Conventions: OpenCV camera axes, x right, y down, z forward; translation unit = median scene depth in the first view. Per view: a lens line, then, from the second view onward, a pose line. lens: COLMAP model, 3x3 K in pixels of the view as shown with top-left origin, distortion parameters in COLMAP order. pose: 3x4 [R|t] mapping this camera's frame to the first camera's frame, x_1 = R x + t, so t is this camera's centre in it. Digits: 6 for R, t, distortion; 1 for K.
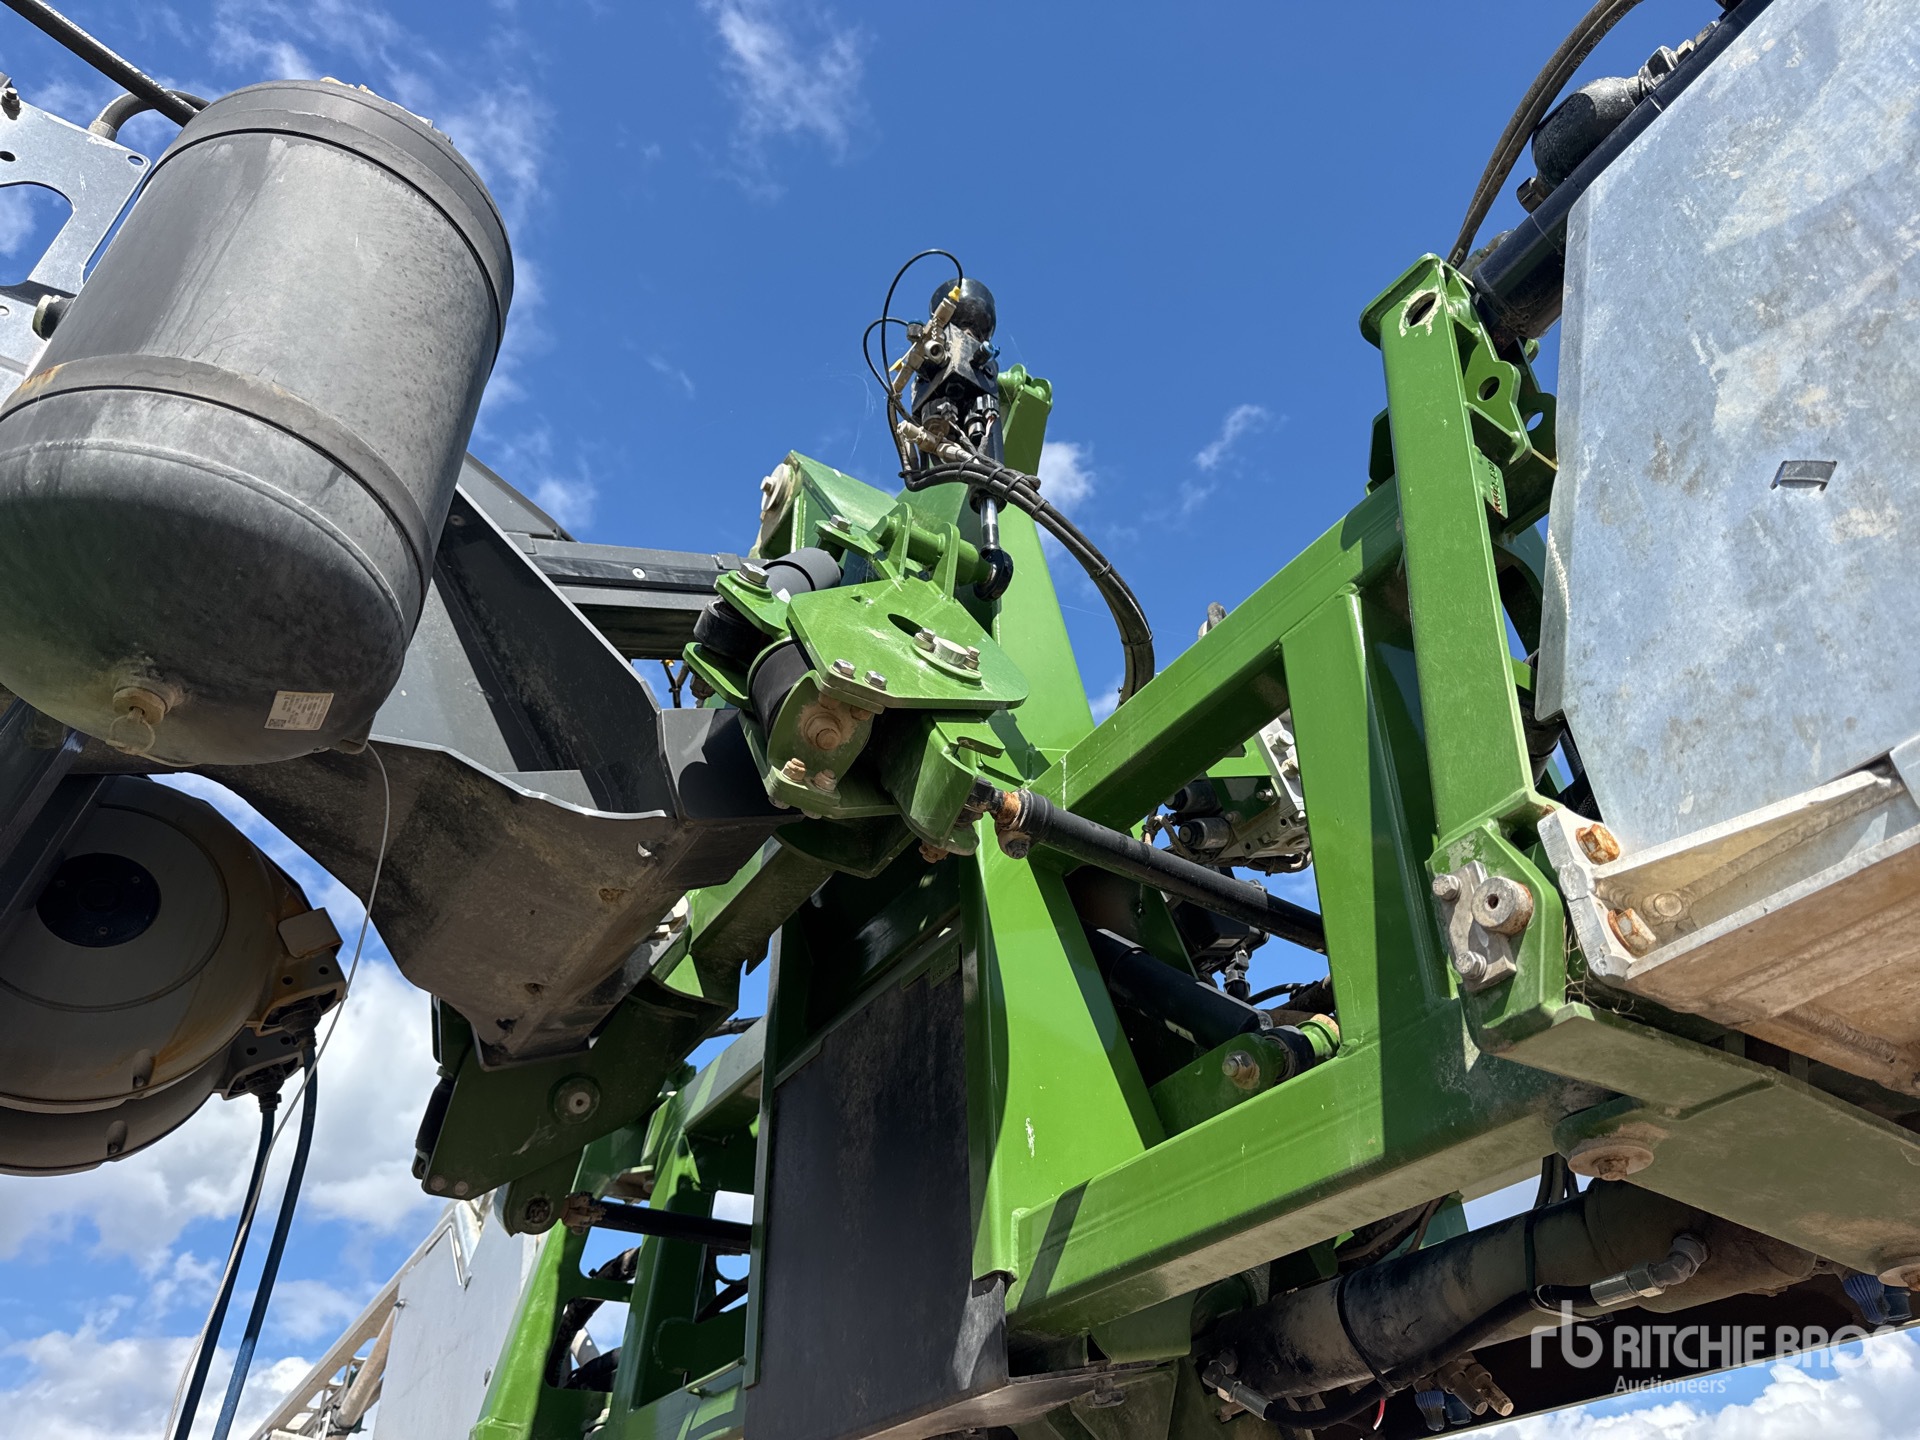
lens RADIAL K [[1374.4, 0, 960.6], [0, 1374.4, 687.4], [0, 0, 1]] dist [0.029650, -0.002400]
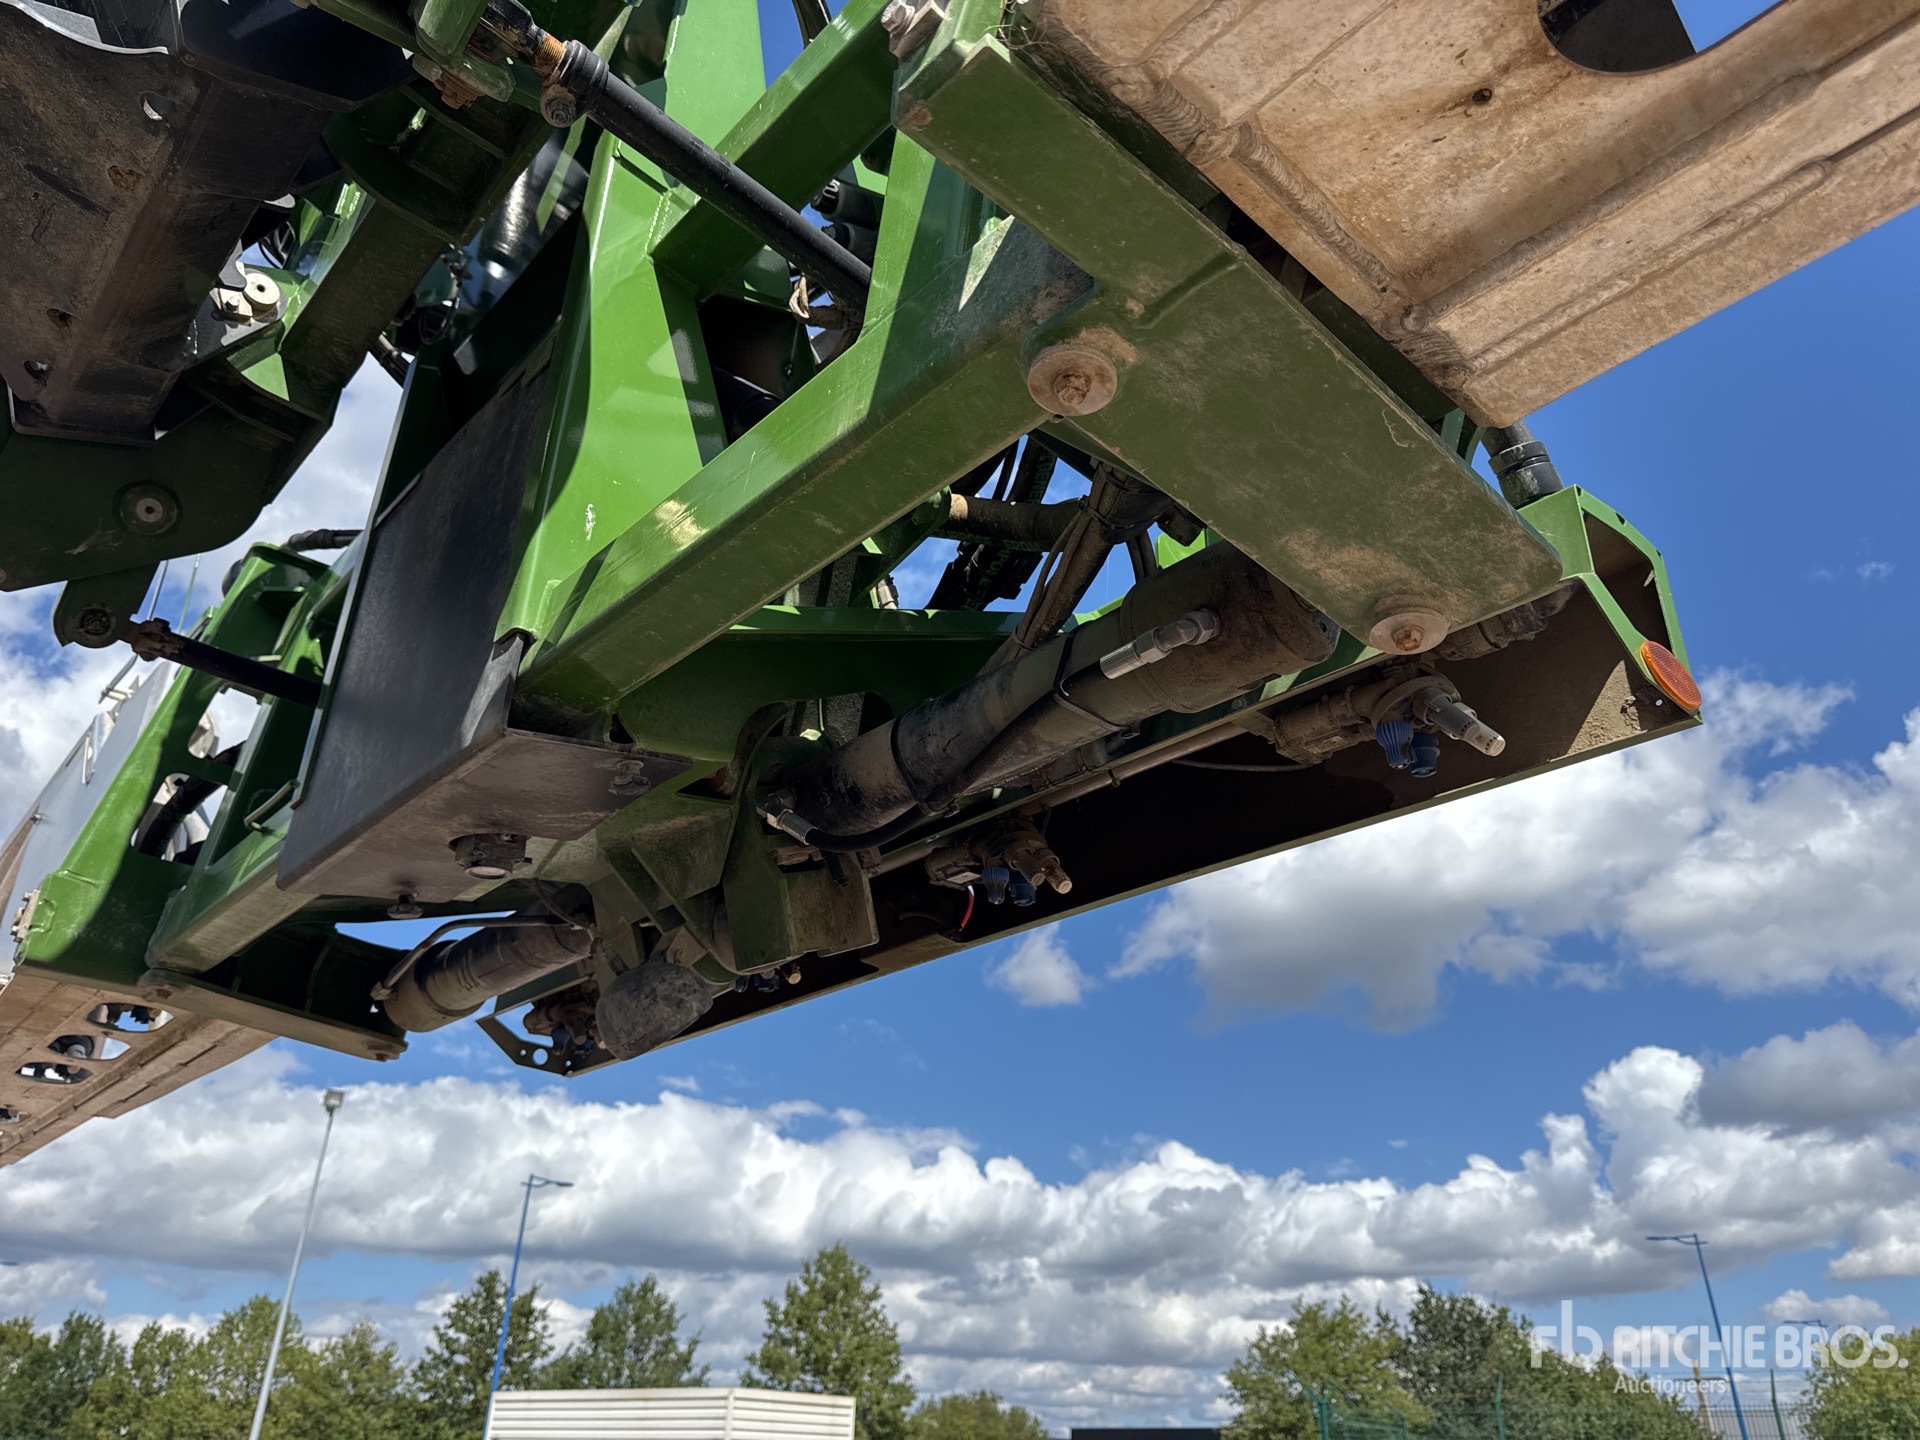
lens RADIAL K [[1388.7, 0, 945.1], [0, 1388.7, 741.7], [0, 0, 1]] dist [0.050345, -0.073034]
pose [[0.987167, 0.124665, 0.099796, 0.211291], [-0.141437, 0.972702, 0.183976, 0.267248], [-0.074137, -0.195730, 0.977851, 0.052582]]
